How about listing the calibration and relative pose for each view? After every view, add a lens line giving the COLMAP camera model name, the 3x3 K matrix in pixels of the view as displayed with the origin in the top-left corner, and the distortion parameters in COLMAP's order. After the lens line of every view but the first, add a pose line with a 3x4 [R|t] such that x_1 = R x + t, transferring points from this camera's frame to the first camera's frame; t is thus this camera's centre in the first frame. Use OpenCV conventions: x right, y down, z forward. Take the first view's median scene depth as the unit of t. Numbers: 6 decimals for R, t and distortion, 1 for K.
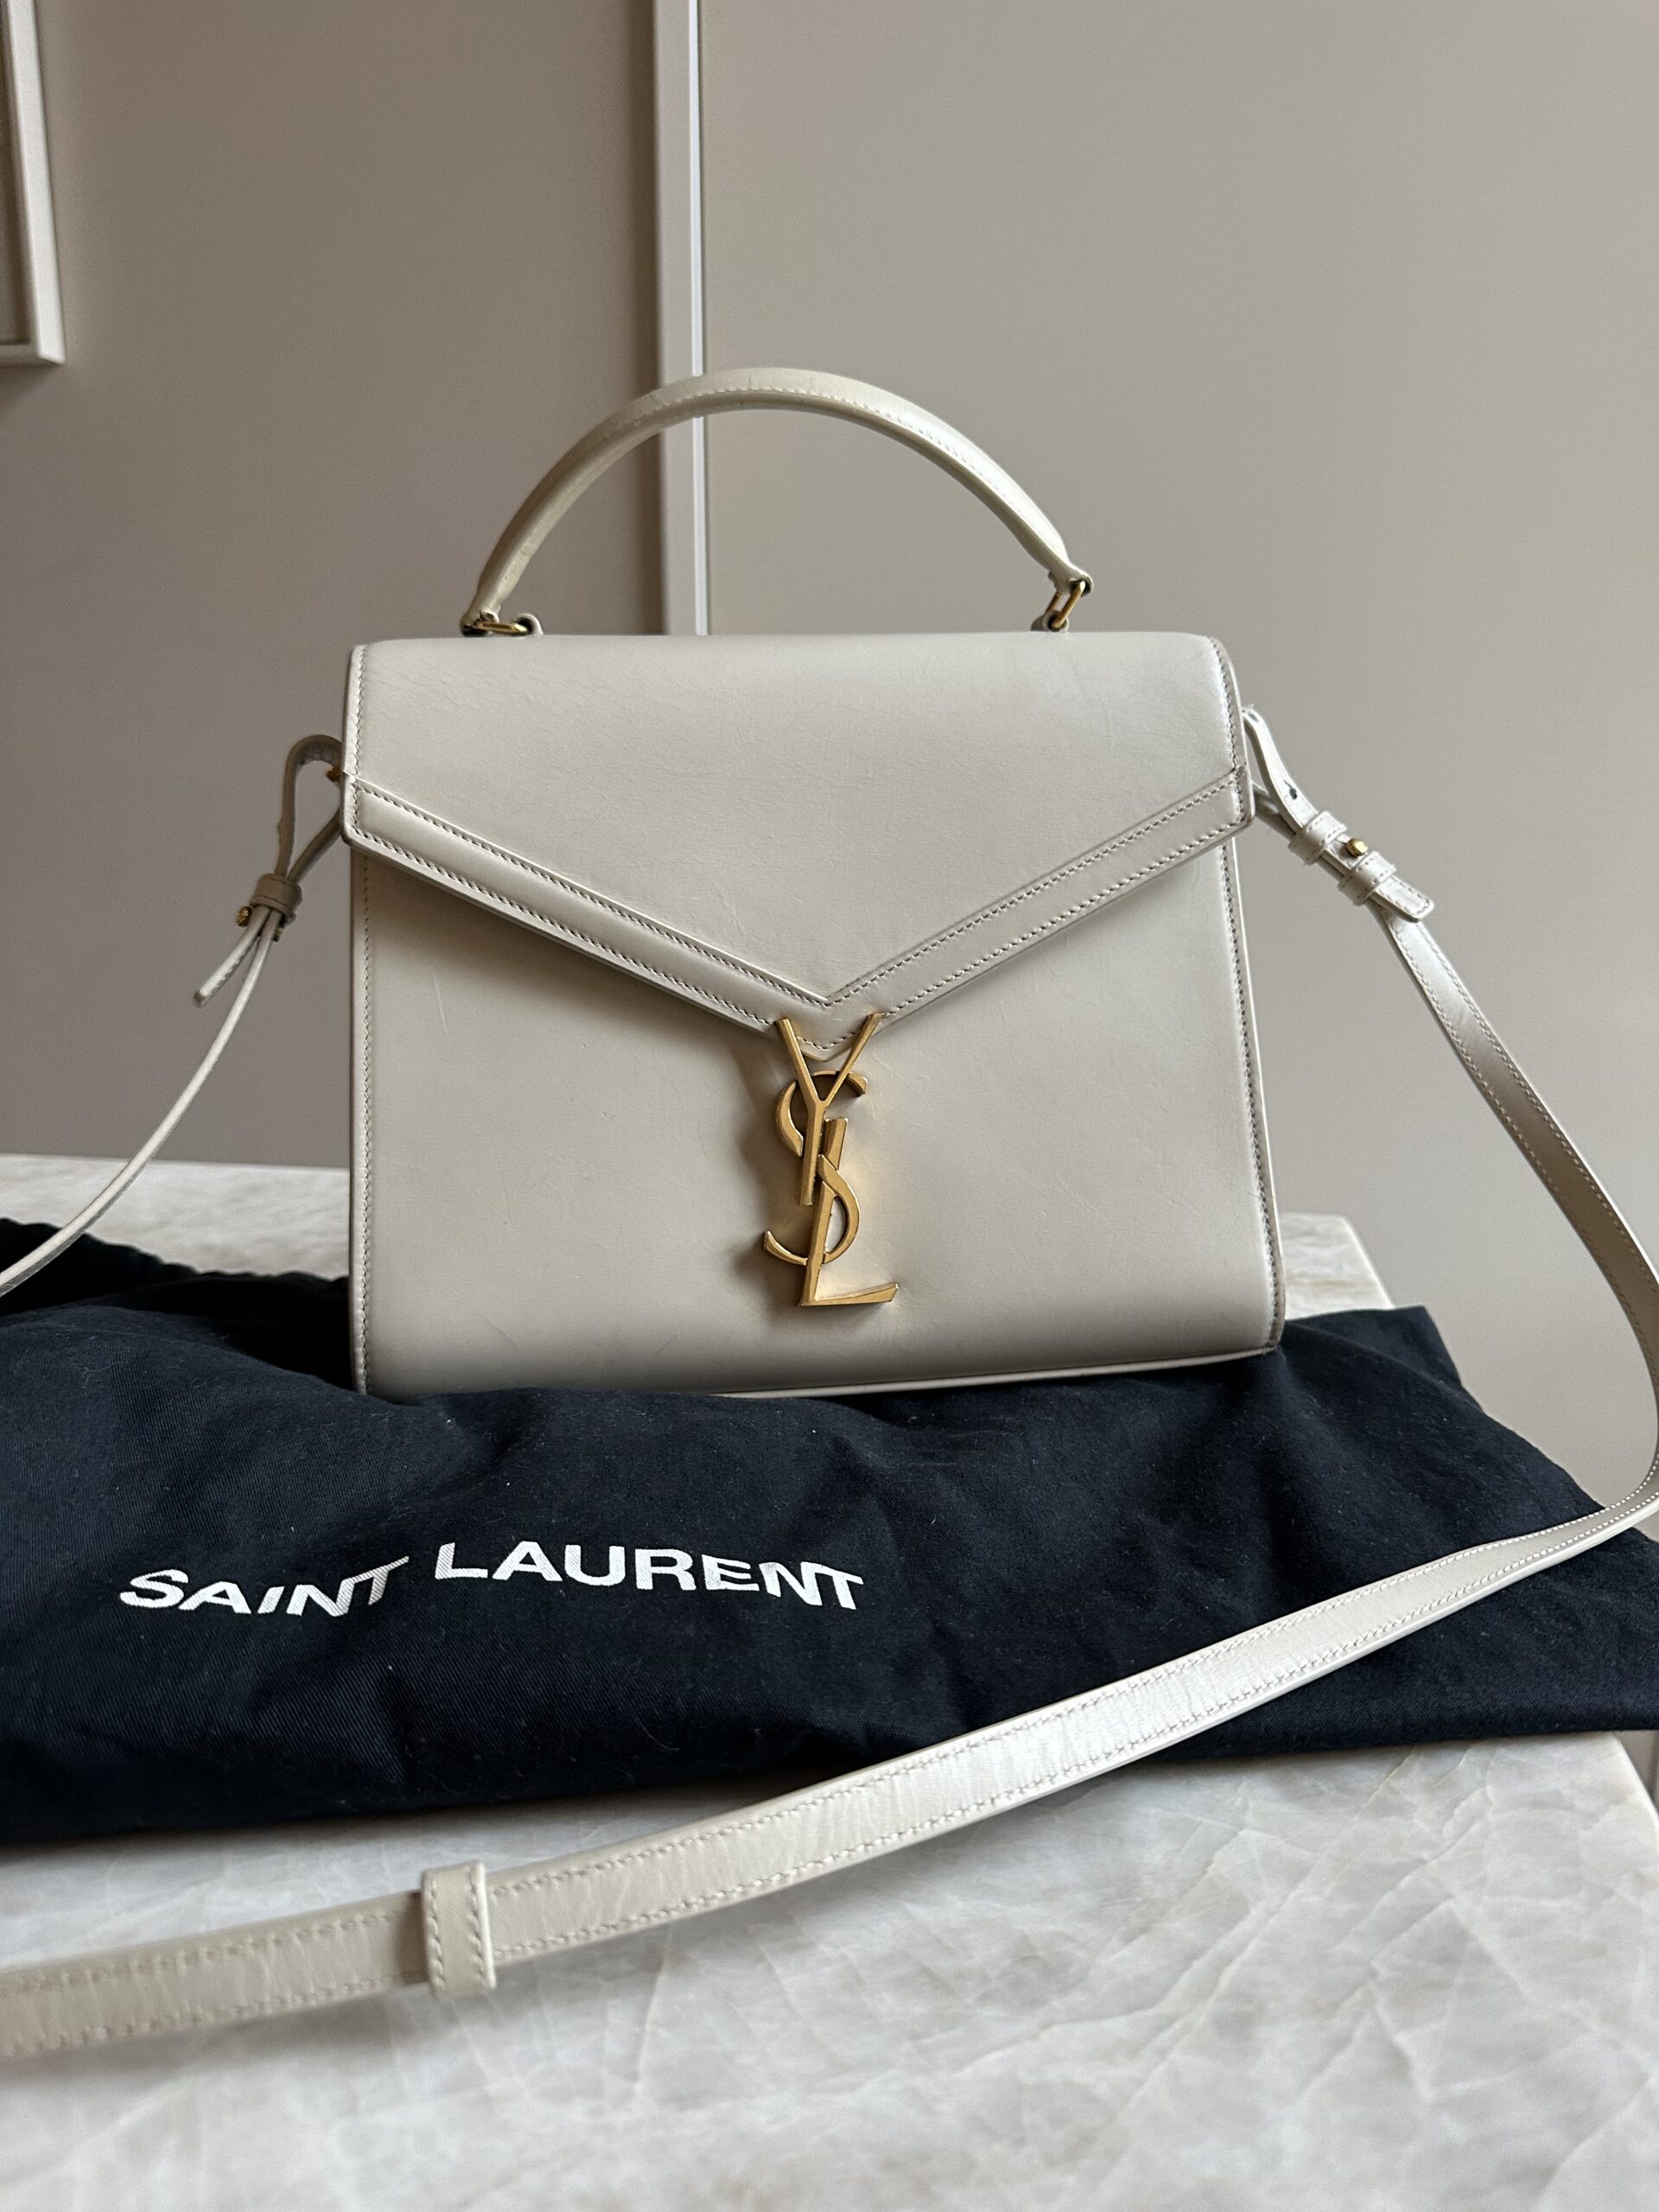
lens RADIAL K [[1626.4, 0, 829.5], [0, 1626.4, 1106.0], [0, 0, 1]] dist [-0.002612, -0.052648]
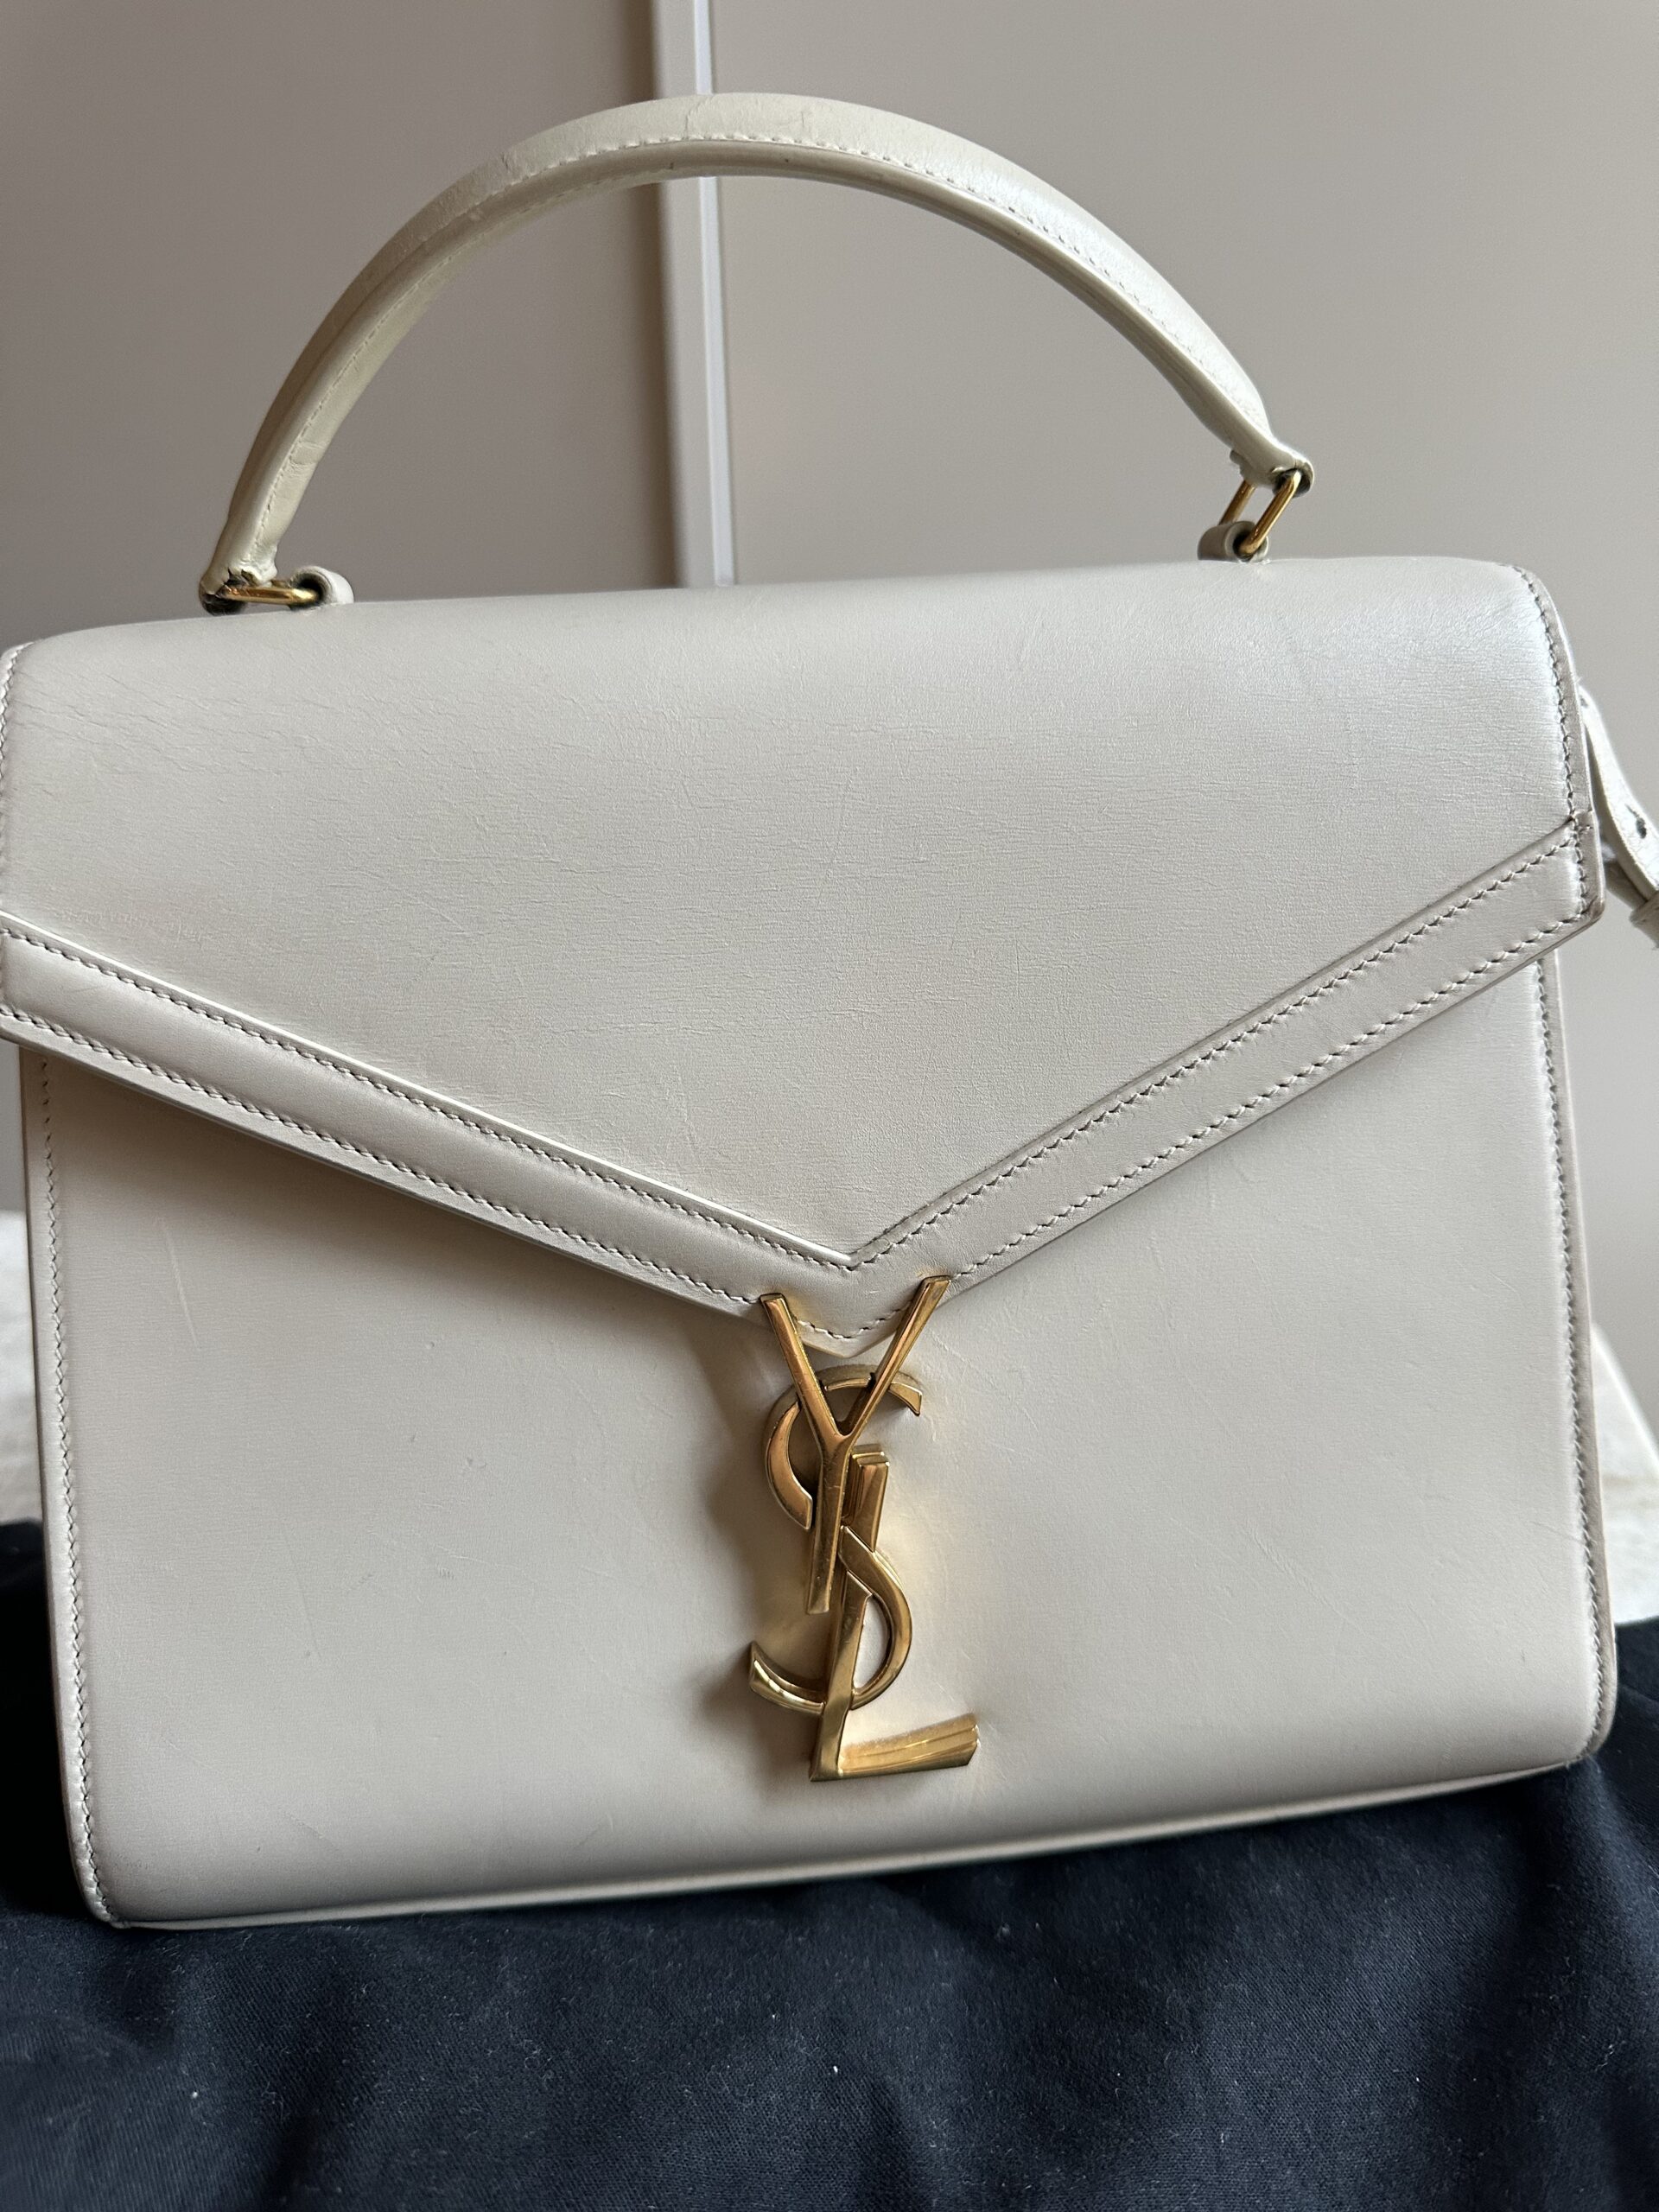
lens RADIAL K [[1525.7, 0, 837.3], [0, 1525.7, 998.2], [0, 0, 1]] dist [0.004163, -0.099597]
pose [[0.998953, -0.011756, -0.044221, 0.018421], [0.016614, 0.993666, 0.111136, -0.215454], [0.042635, -0.111754, 0.992821, 0.476869]]
